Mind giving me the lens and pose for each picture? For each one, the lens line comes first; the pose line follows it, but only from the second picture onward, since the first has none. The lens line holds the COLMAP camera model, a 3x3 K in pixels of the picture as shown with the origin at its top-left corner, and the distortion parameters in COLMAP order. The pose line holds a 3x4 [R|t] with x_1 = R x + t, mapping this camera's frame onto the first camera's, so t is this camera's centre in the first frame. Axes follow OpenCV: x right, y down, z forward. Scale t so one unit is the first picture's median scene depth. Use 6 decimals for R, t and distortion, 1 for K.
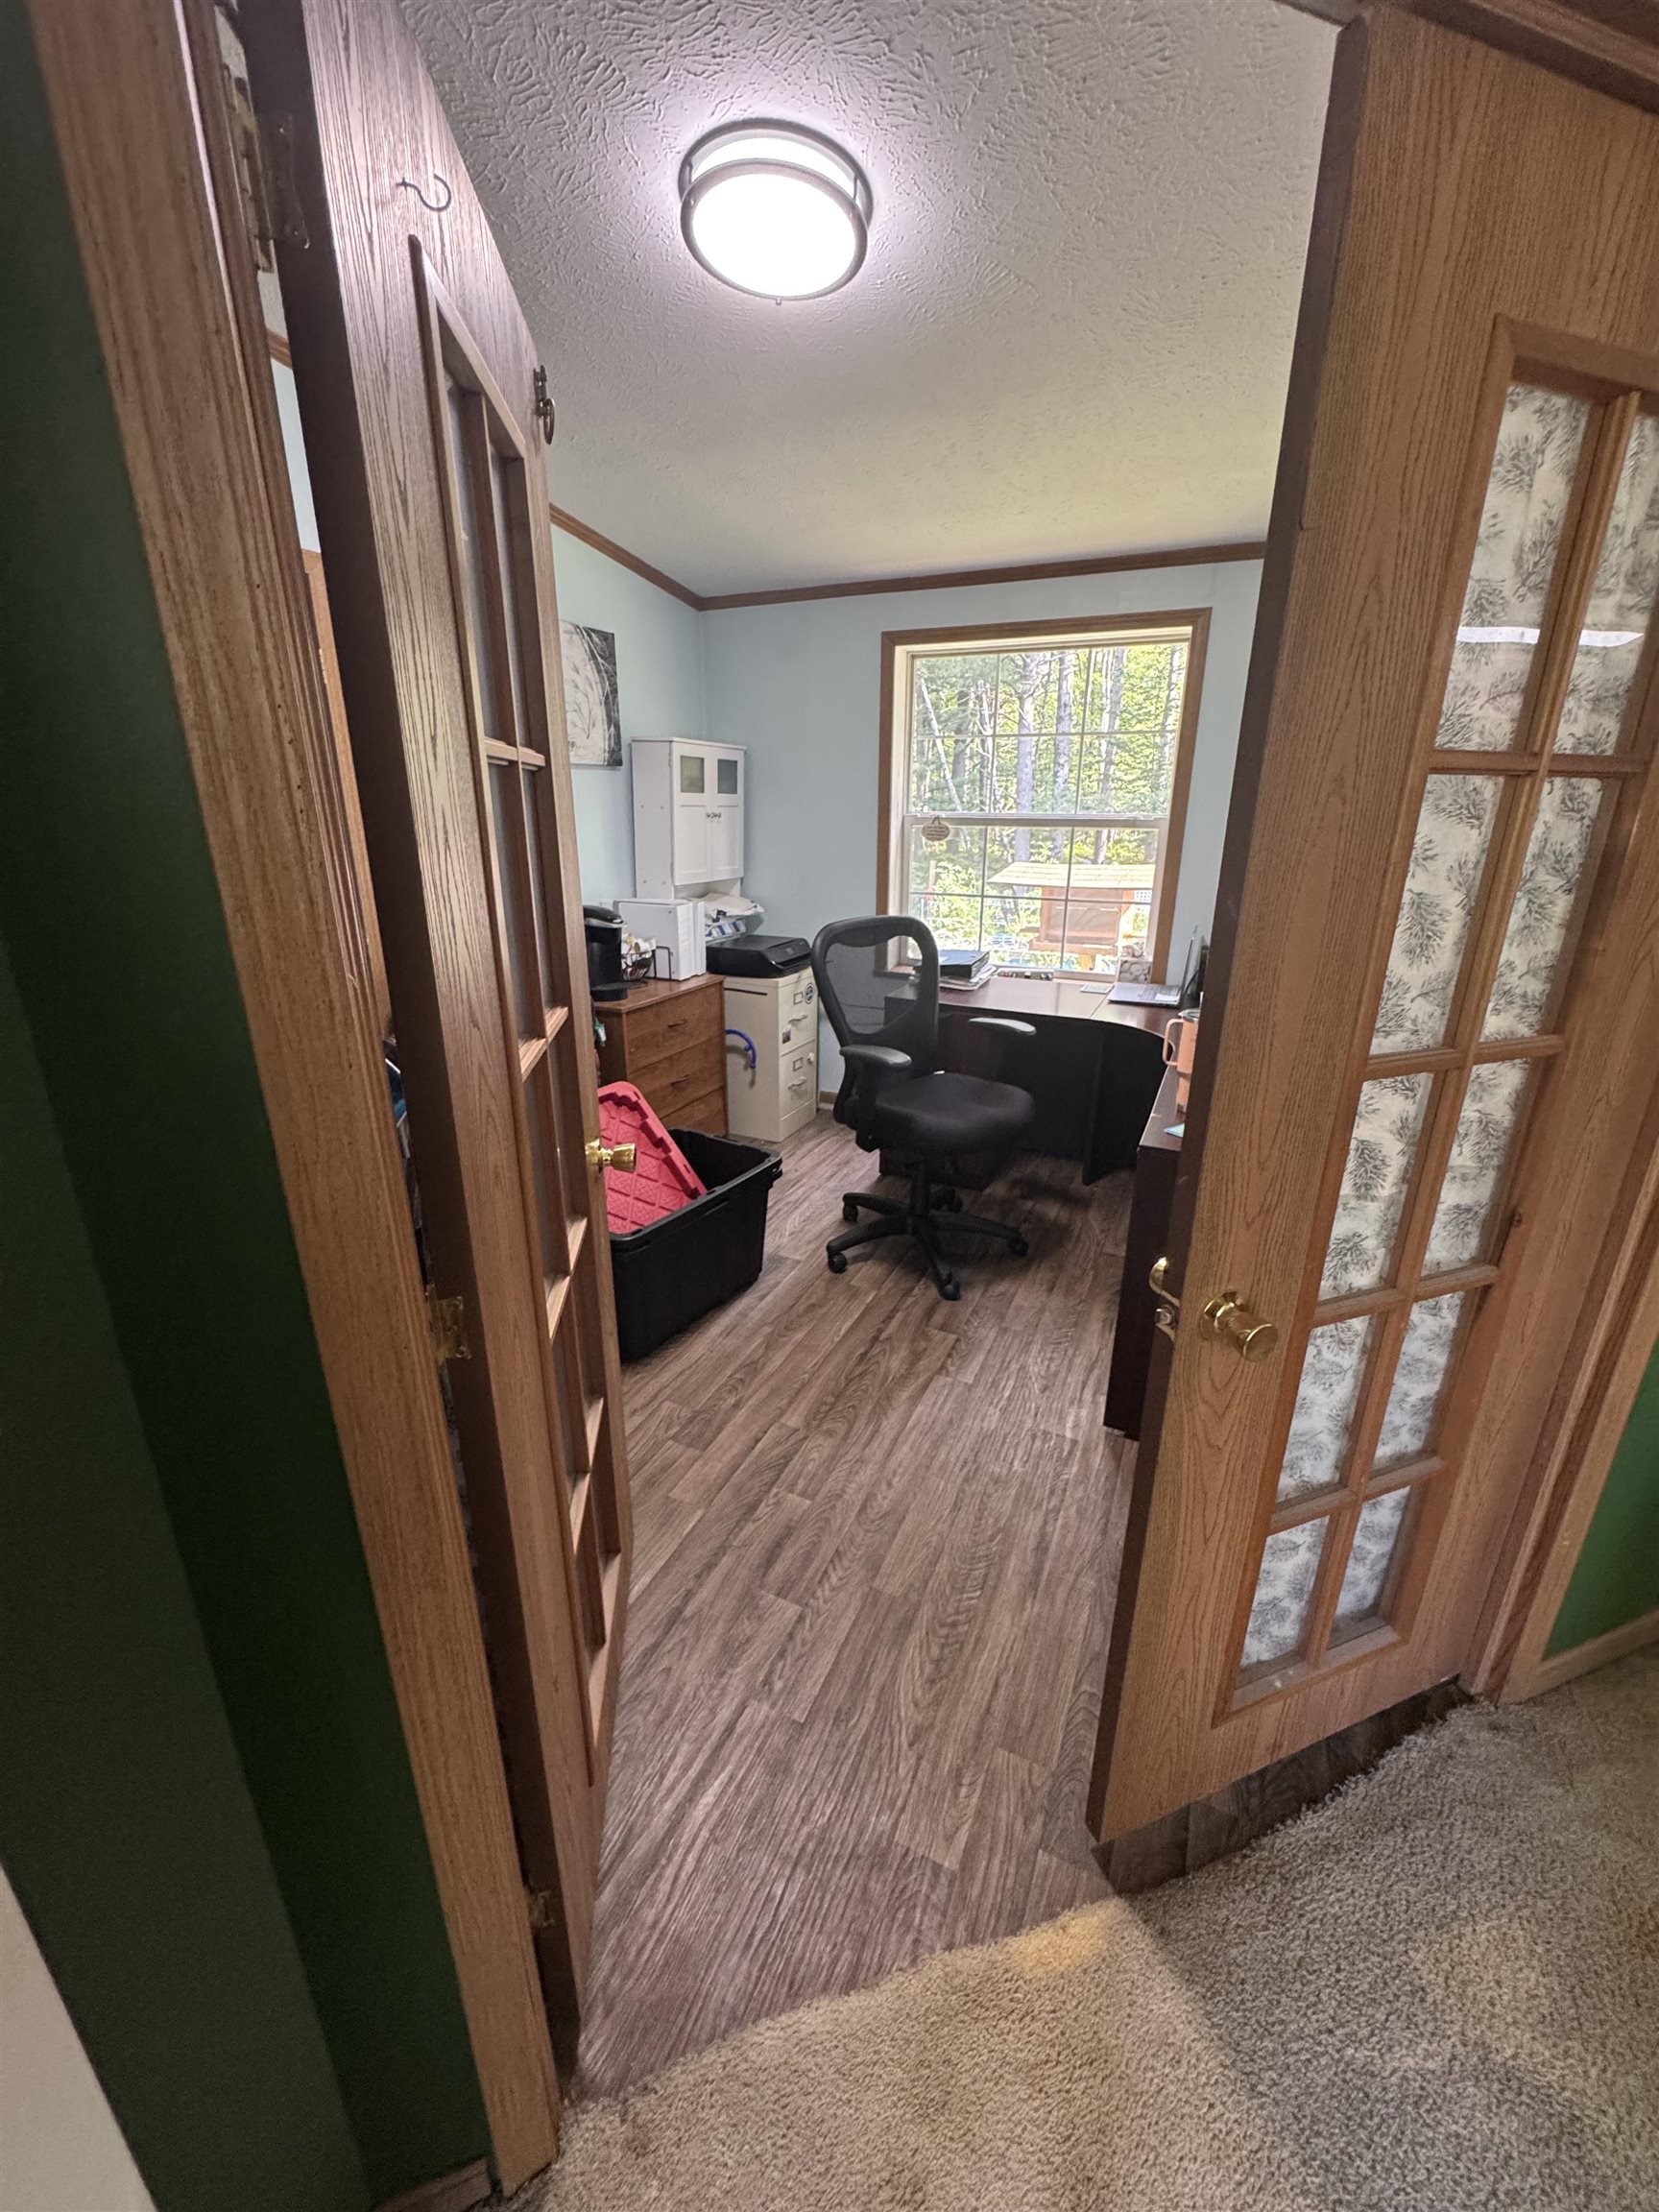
lens RADIAL K [[886.2, 0, 825.2], [0, 886.2, 1094.0], [0, 0, 1]] dist [-0.005962, 0.001520]
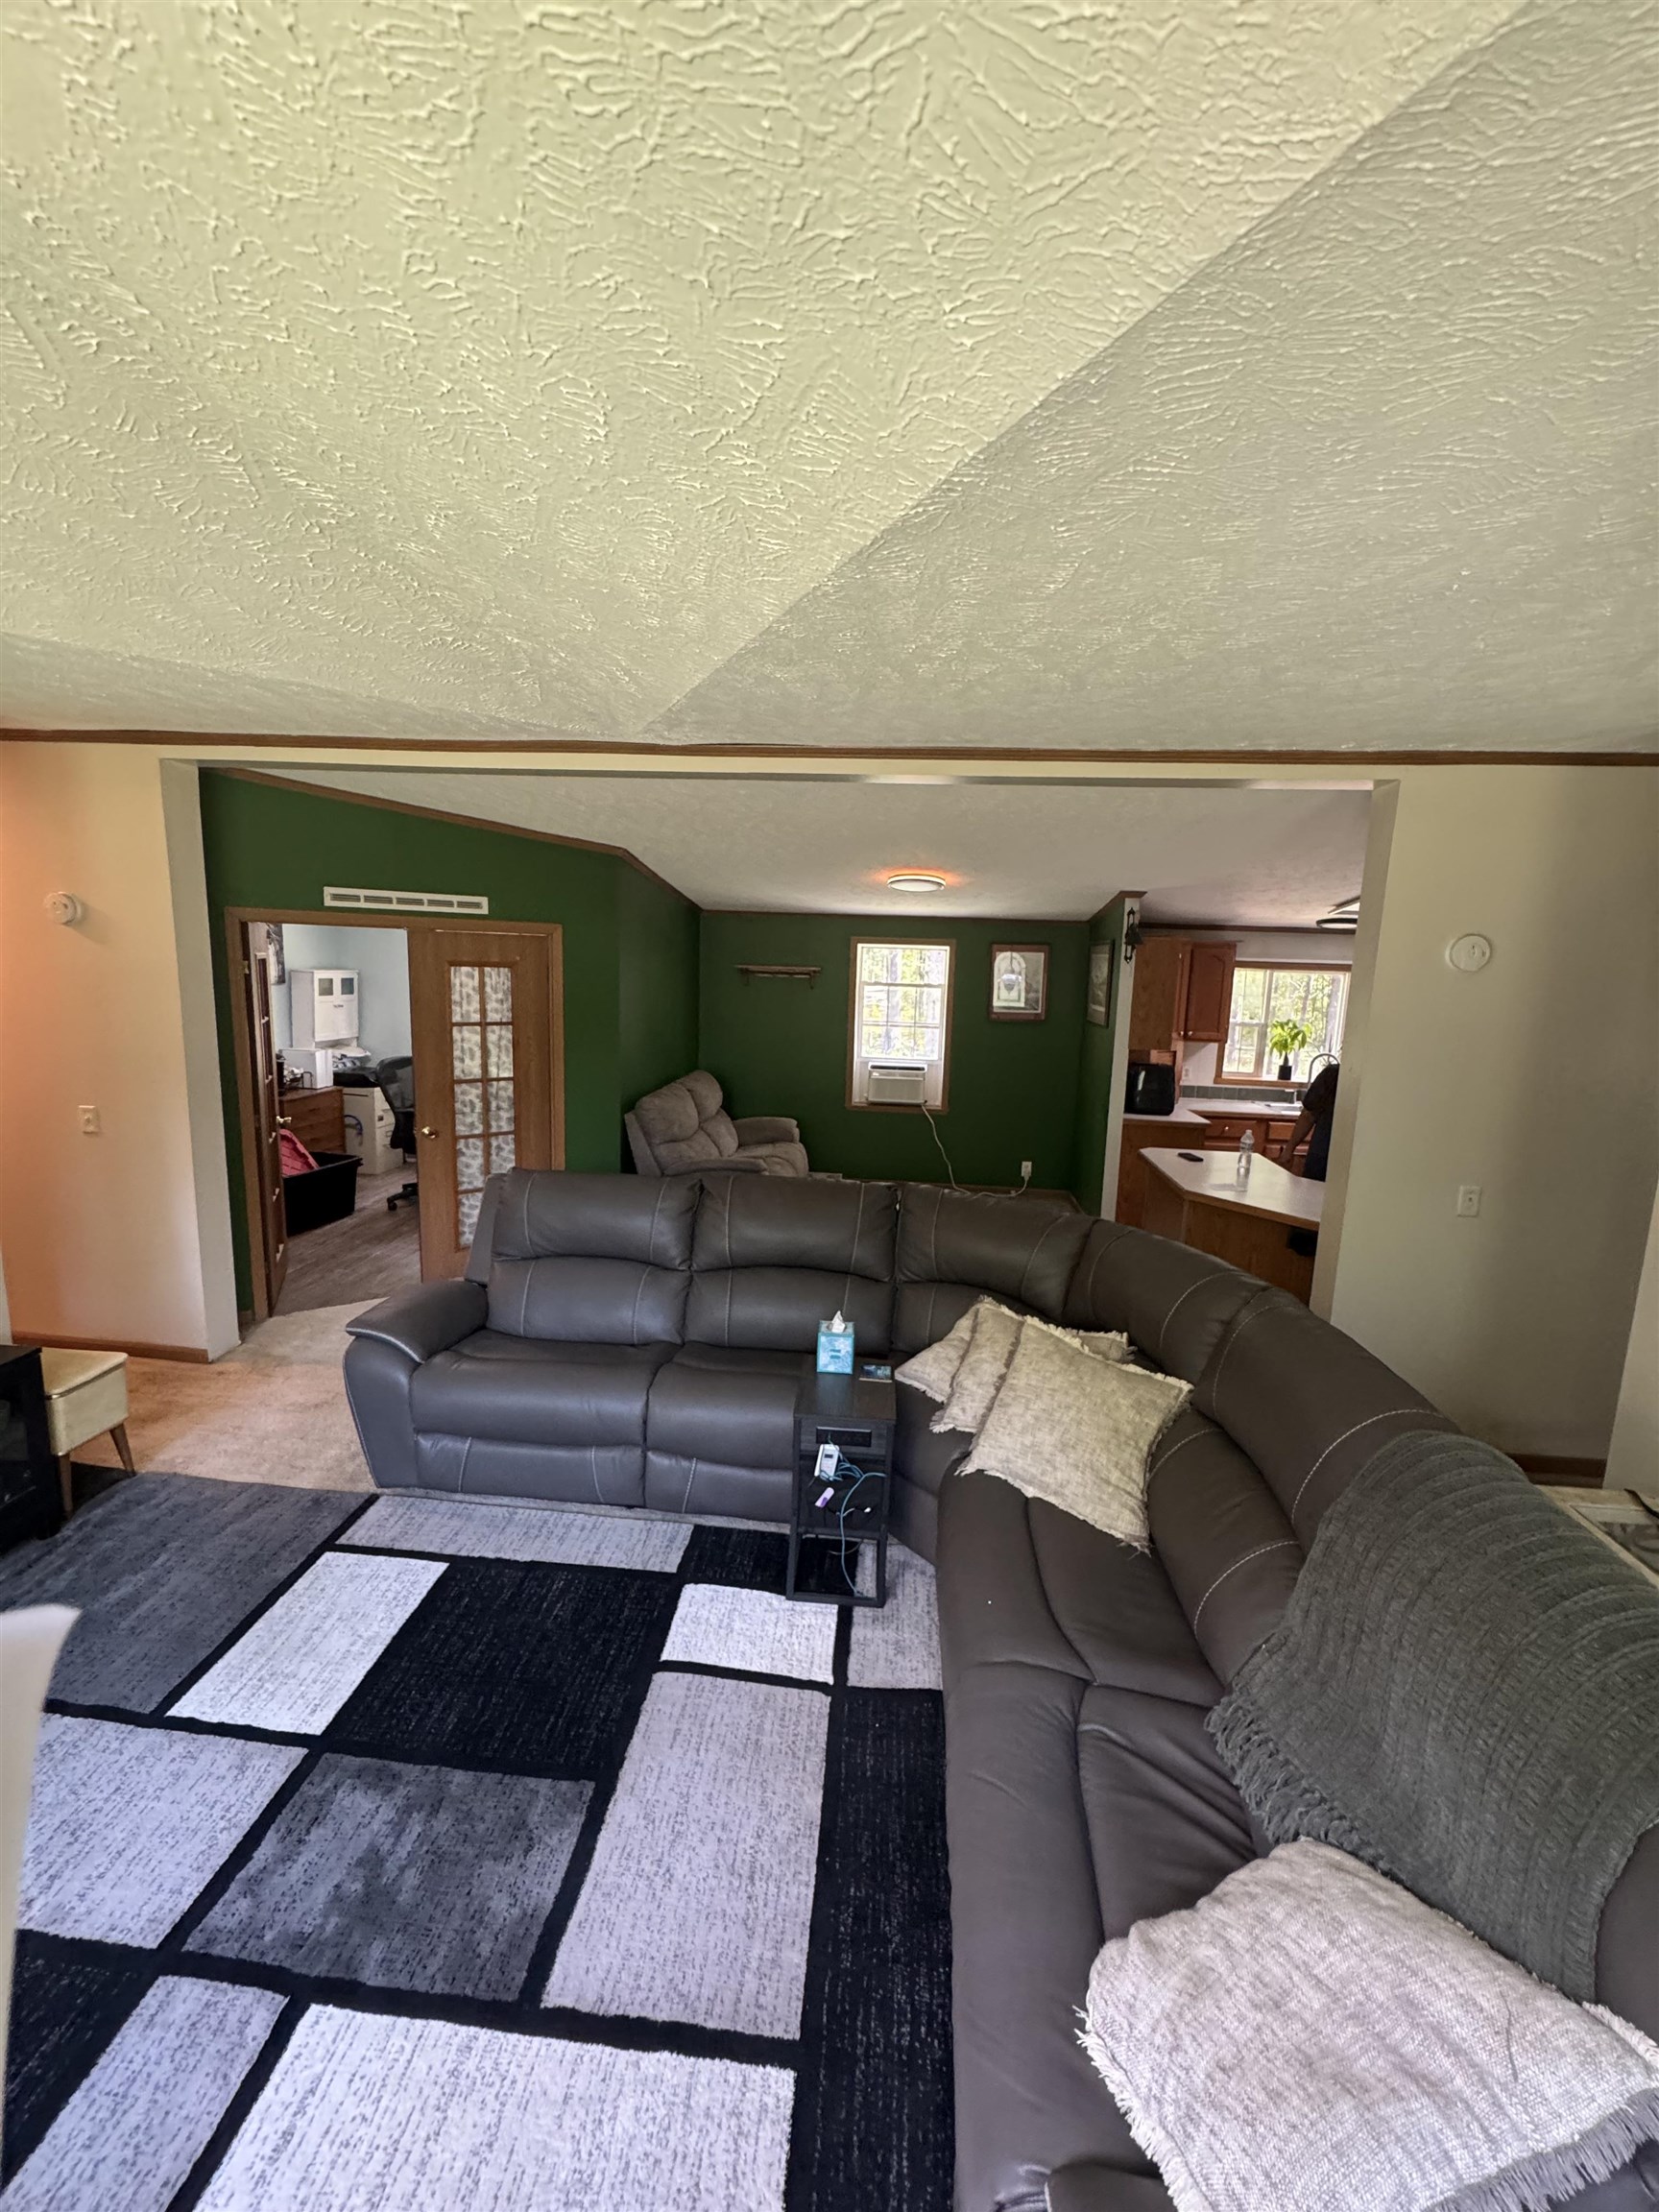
lens RADIAL K [[886.2, 0, 832.6], [0, 886.2, 1099.6], [0, 0, 1]] dist [-0.005962, 0.001520]
pose [[0.942140, -0.019619, 0.334646, 0.250624], [0.071927, 0.986866, -0.144644, 0.255929], [-0.327413, 0.160345, 0.931177, -1.172397]]
